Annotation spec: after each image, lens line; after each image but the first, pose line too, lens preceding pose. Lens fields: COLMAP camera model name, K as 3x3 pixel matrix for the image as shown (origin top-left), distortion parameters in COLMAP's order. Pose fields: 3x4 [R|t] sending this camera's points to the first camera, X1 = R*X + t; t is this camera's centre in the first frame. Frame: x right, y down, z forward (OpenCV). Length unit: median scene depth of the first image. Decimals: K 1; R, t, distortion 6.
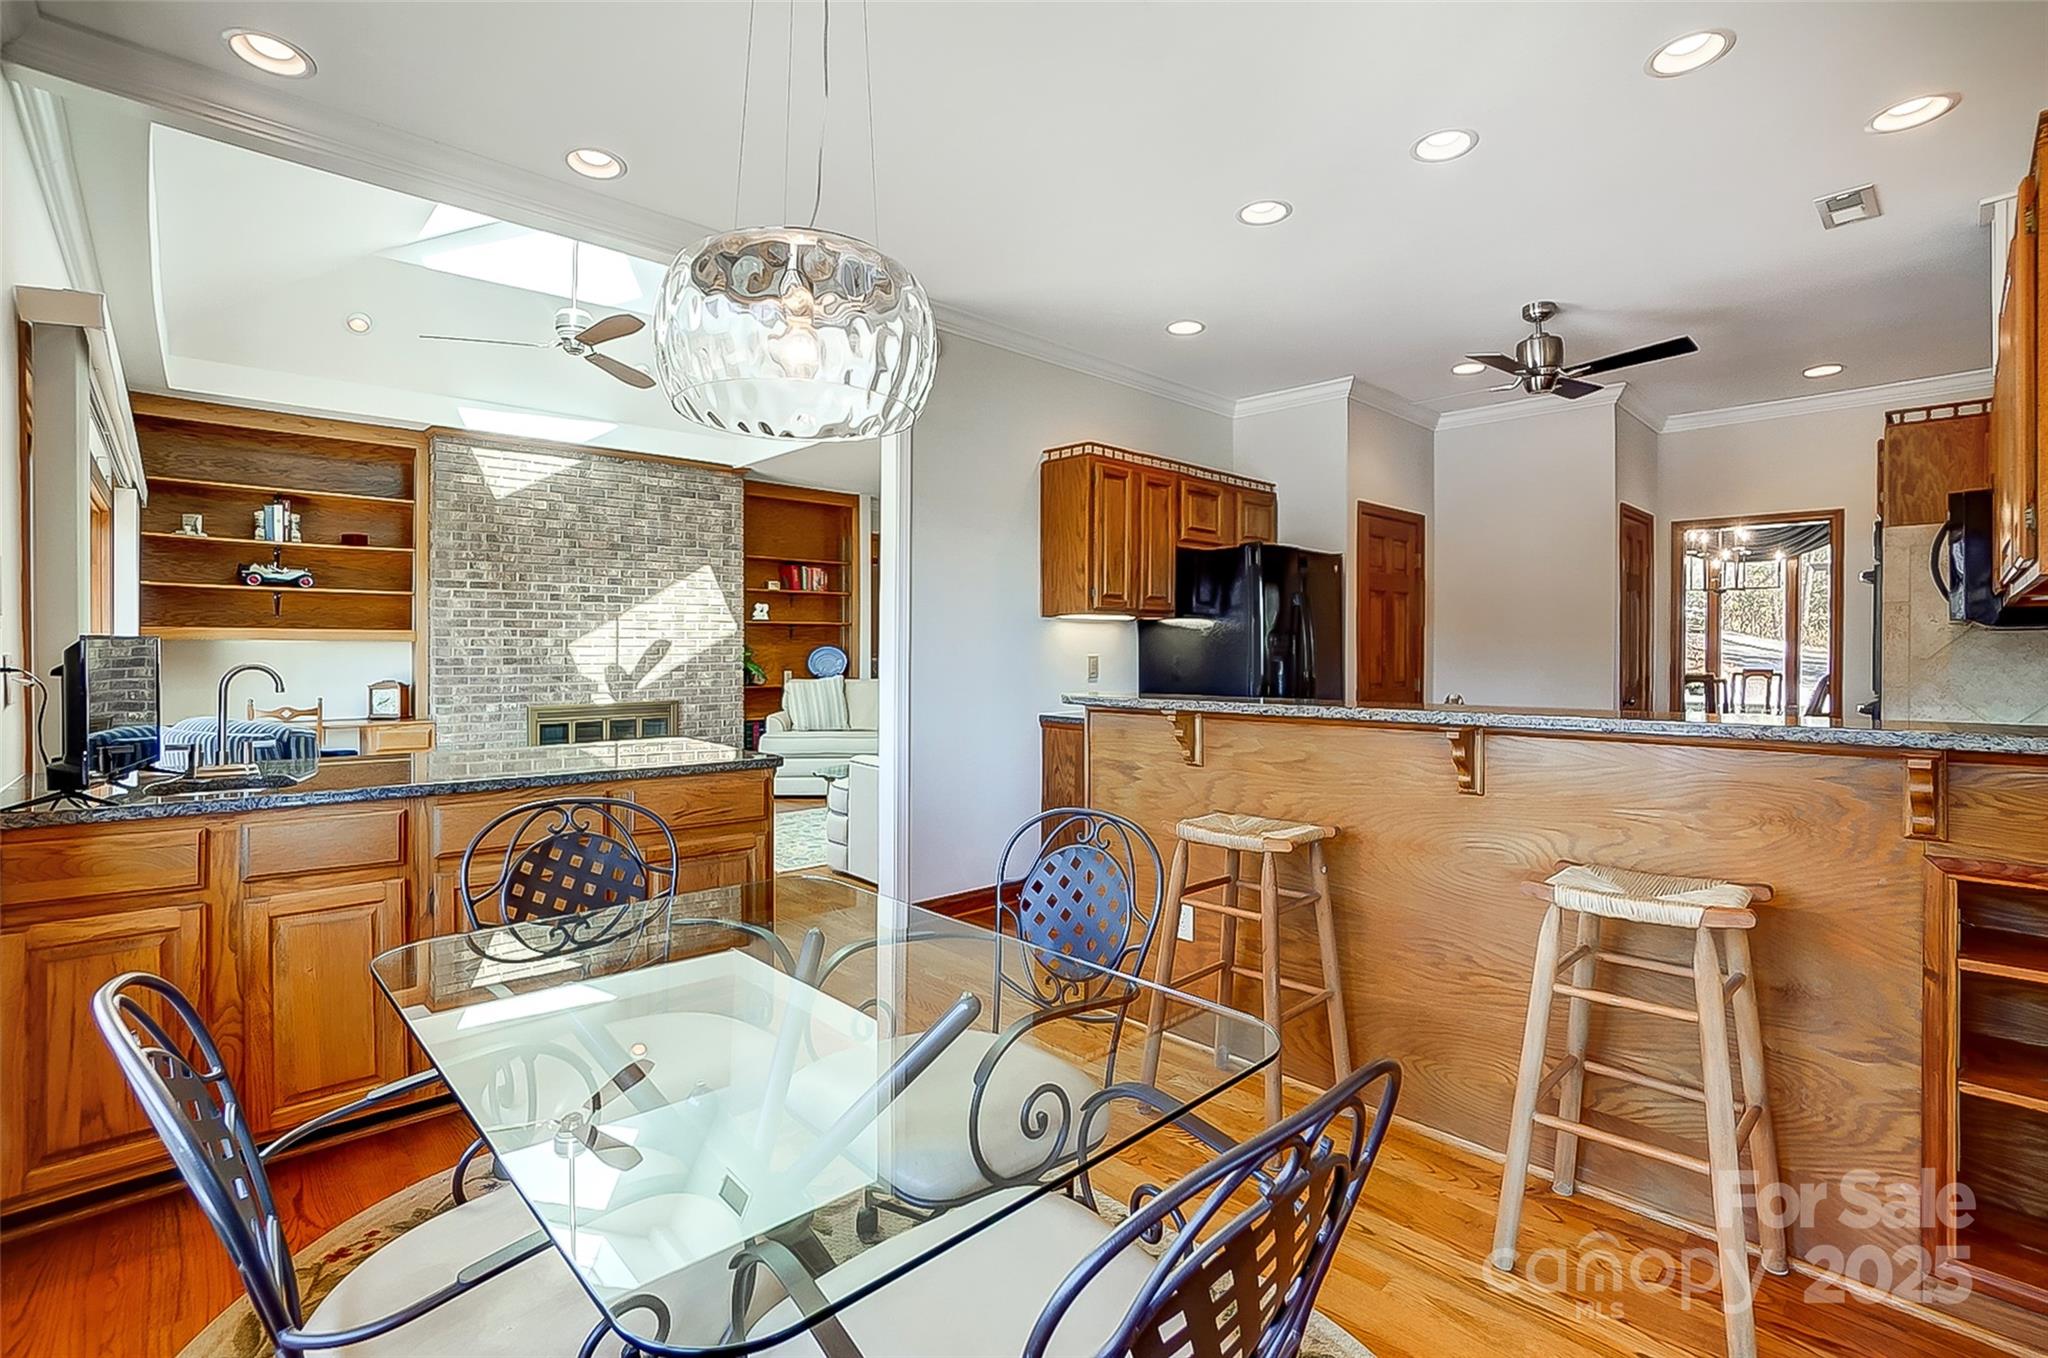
lens RADIAL K [[921.5, 0, 1022.9], [0, 921.5, 668.6], [0, 0, 1]] dist [-0.056907, 0.022160]
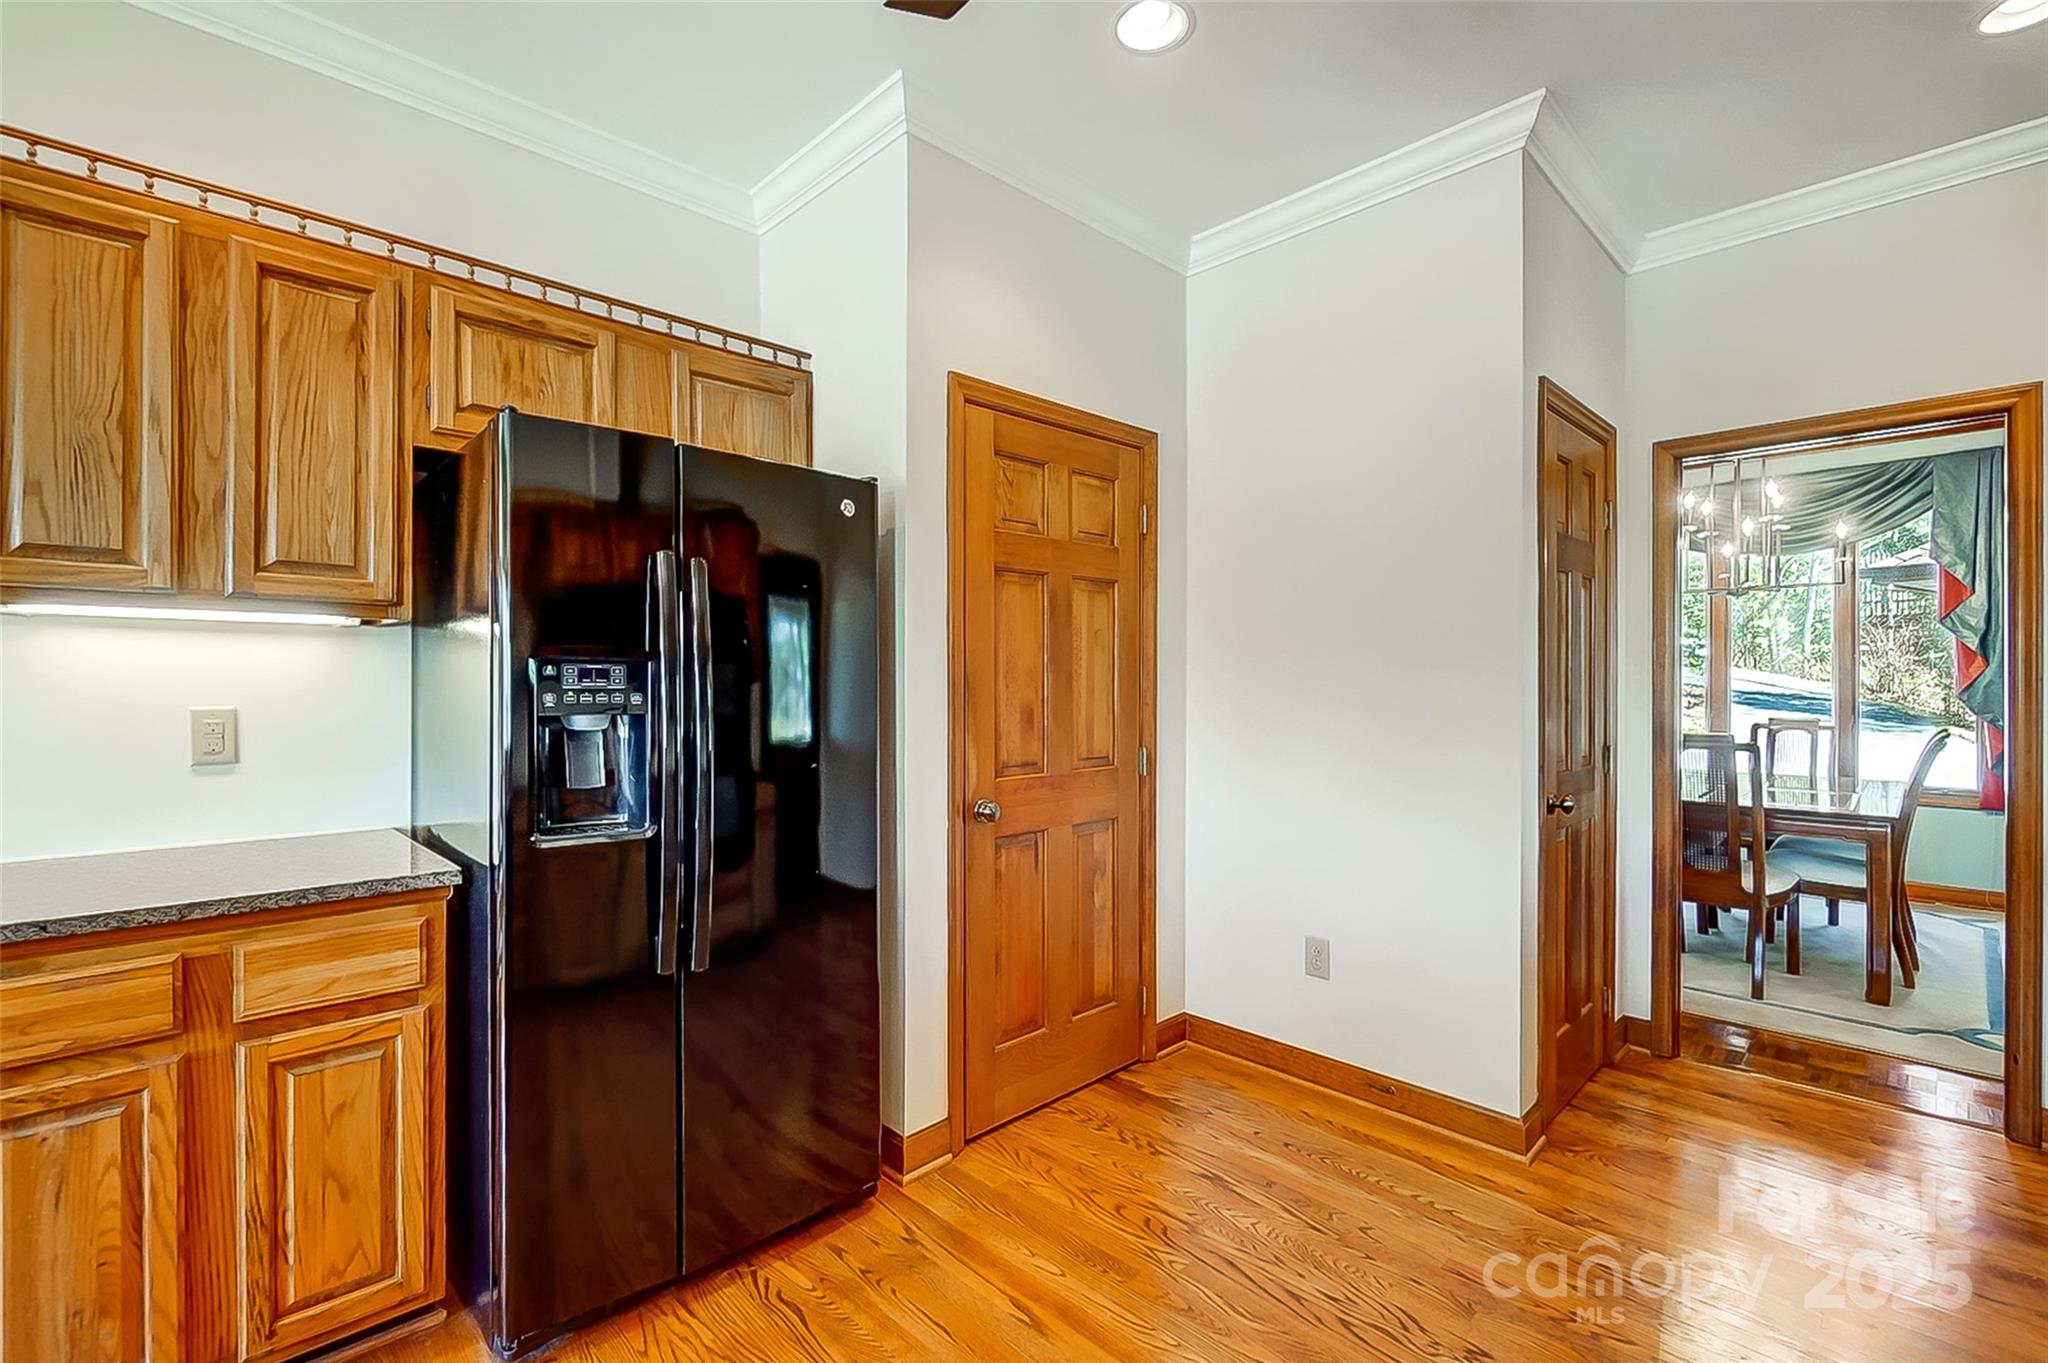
lens RADIAL K [[904.3, 0, 1020.1], [0, 904.3, 691.0], [0, 0, 1]] dist [-0.003459, -0.000515]
pose [[0.999985, -0.001653, 0.005213, 0.468687], [0.001741, 0.999856, -0.016873, -0.016767], [-0.005184, 0.016882, 0.999844, 0.638287]]
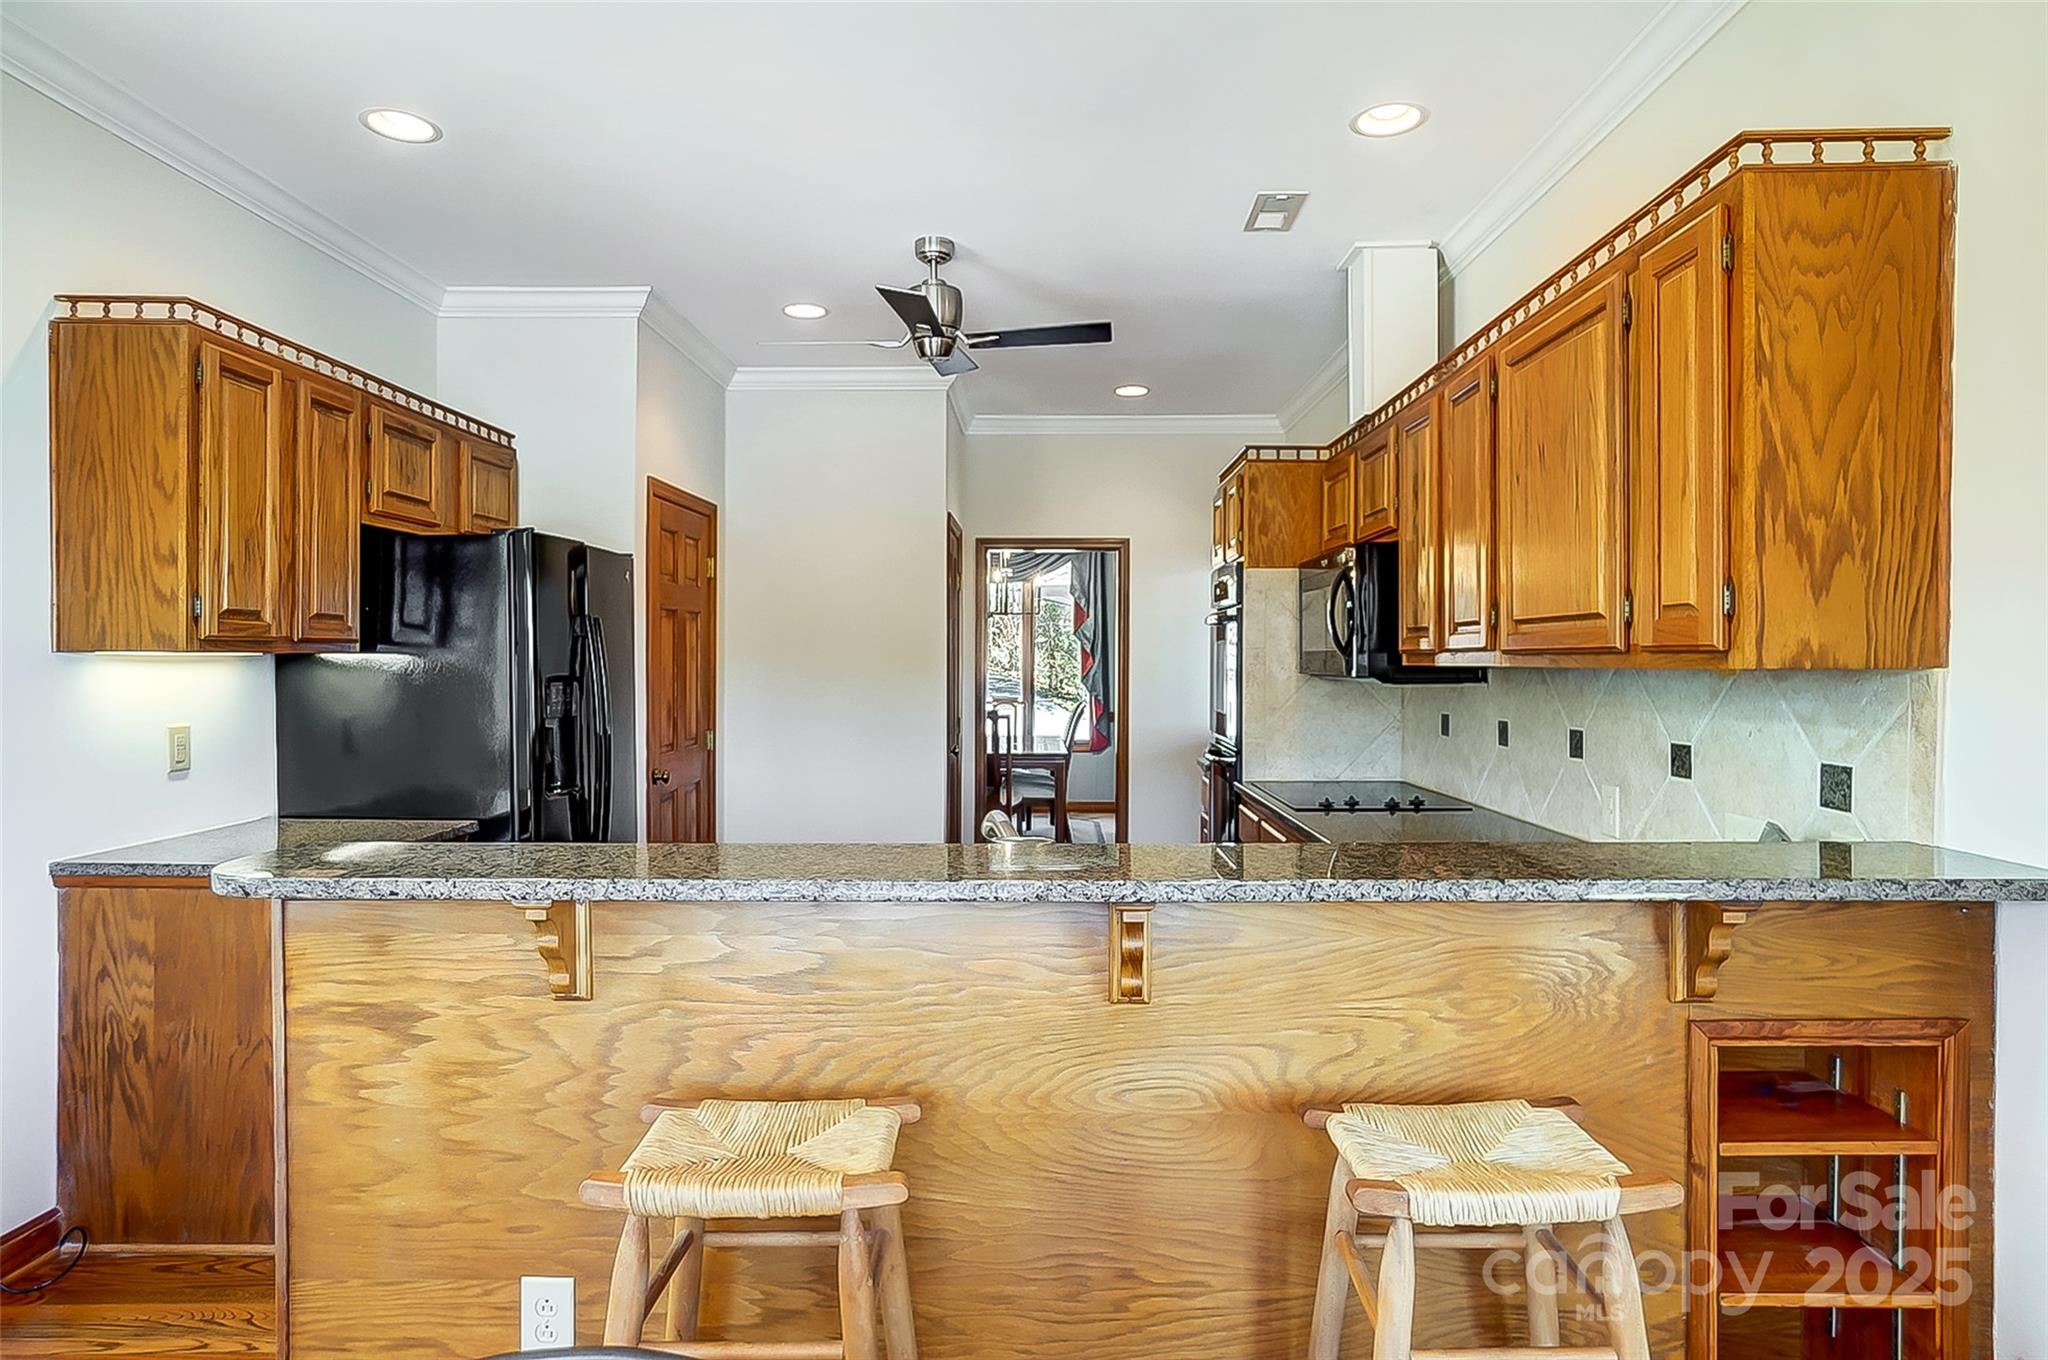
lens RADIAL K [[1147.7, 0, 1018.3], [0, 1147.7, 677.4], [0, 0, 1]] dist [-0.045041, 0.035437]
pose [[0.703991, -0.009719, 0.710142, -0.044346], [0.013441, 0.999910, 0.000360, -0.037838], [-0.710081, 0.009292, 0.704058, 0.254971]]
